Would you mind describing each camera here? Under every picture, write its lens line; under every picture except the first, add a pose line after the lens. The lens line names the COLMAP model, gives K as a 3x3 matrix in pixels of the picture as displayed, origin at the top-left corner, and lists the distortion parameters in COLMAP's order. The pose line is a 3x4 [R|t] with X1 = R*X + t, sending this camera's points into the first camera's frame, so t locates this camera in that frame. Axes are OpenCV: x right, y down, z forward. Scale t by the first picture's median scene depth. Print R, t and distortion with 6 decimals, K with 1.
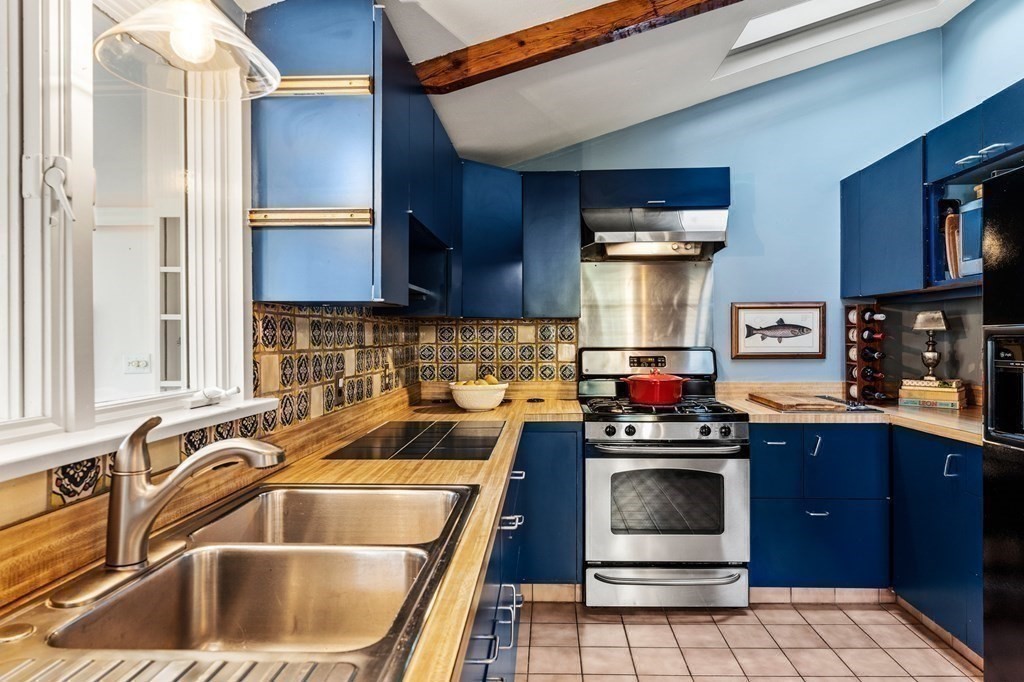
lens RADIAL K [[614.6, 0, 539.6], [0, 614.6, 335.1], [0, 0, 1]] dist [-0.003934, 0.006602]
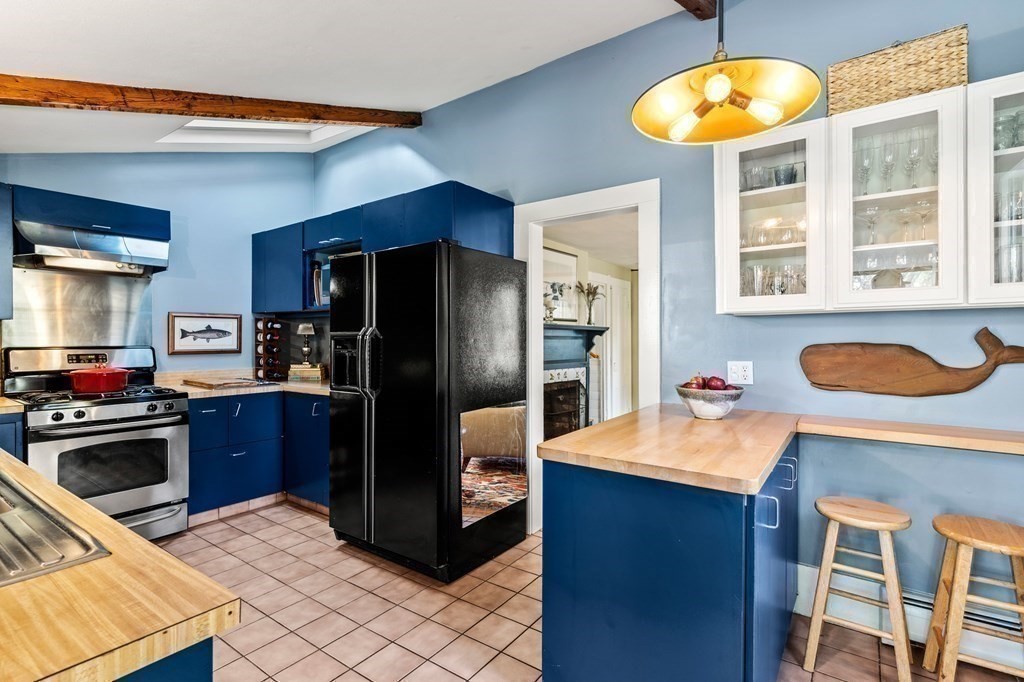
lens RADIAL K [[489.7, 0, 507.3], [0, 489.7, 341.2], [0, 0, 1]] dist [0.001690, -0.000026]
pose [[0.578046, 0.000408, 0.816004, -0.149472], [-0.005087, 0.999982, 0.003104, 0.003221], [-0.815988, -0.005945, 0.578038, -0.240093]]
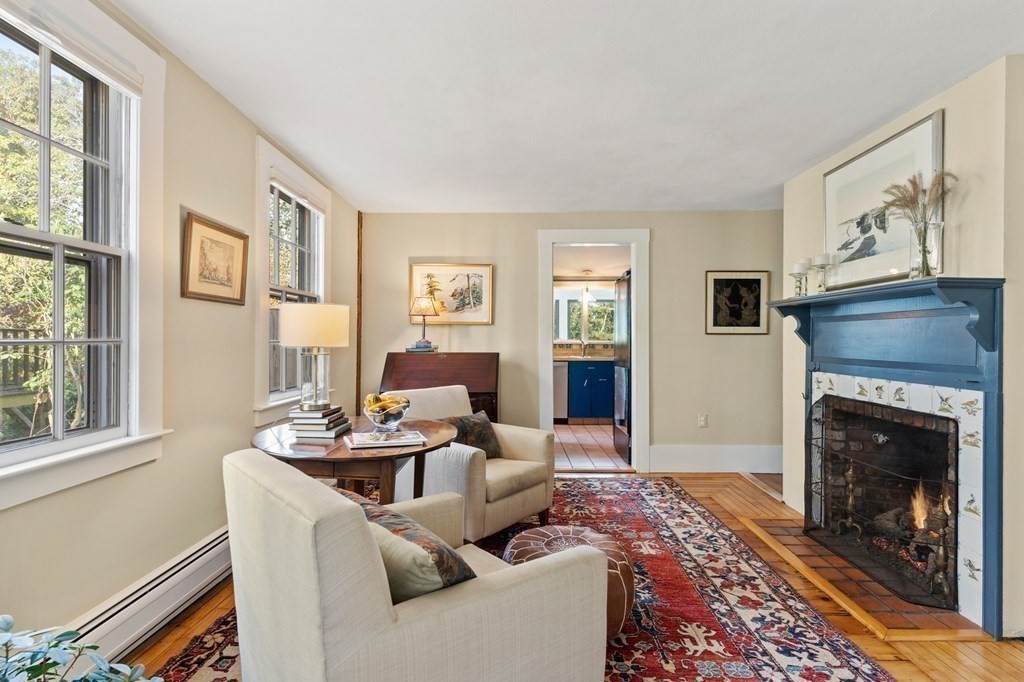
lens RADIAL K [[508.4, 0, 513.6], [0, 508.4, 340.2], [0, 0, 1]] dist [0.006594, -0.000239]
pose [[0.008235, 0.004177, -0.999957, 2.294555], [0.000179, 0.999991, 0.004178, 0.034543], [0.999966, -0.000214, 0.008235, -0.044202]]
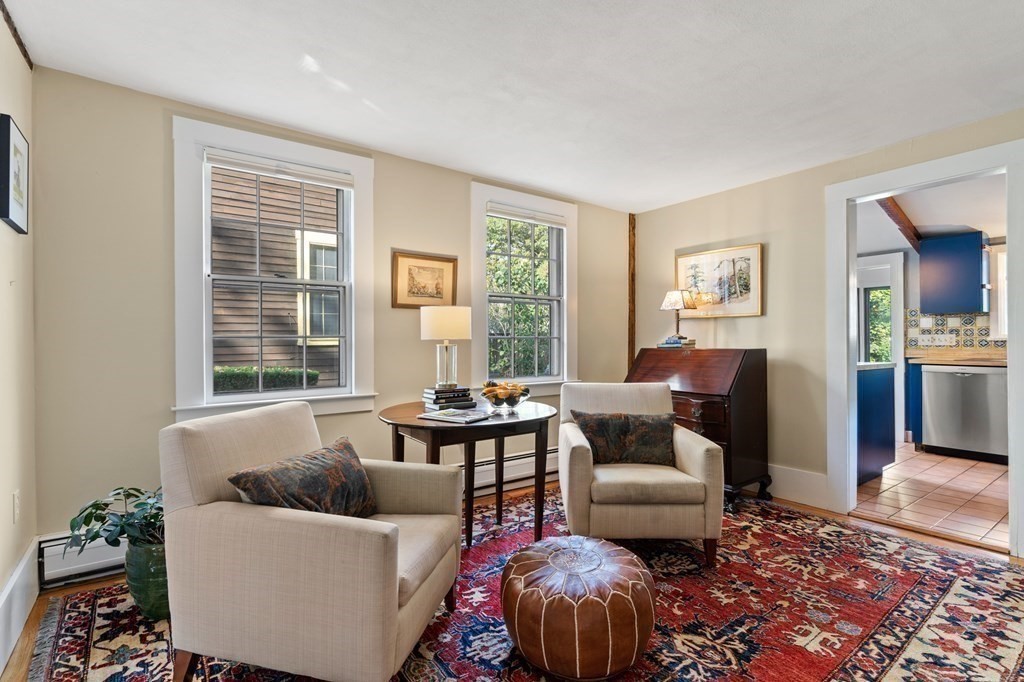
lens RADIAL K [[489.7, 0, 506.7], [0, 489.7, 340.1], [0, 0, 1]] dist [0.001690, -0.000026]
pose [[-0.797219, 0.005745, -0.603663, 2.011983], [0.009377, 0.999952, -0.002868, 0.051965], [0.603617, -0.007947, -0.797235, 0.484048]]
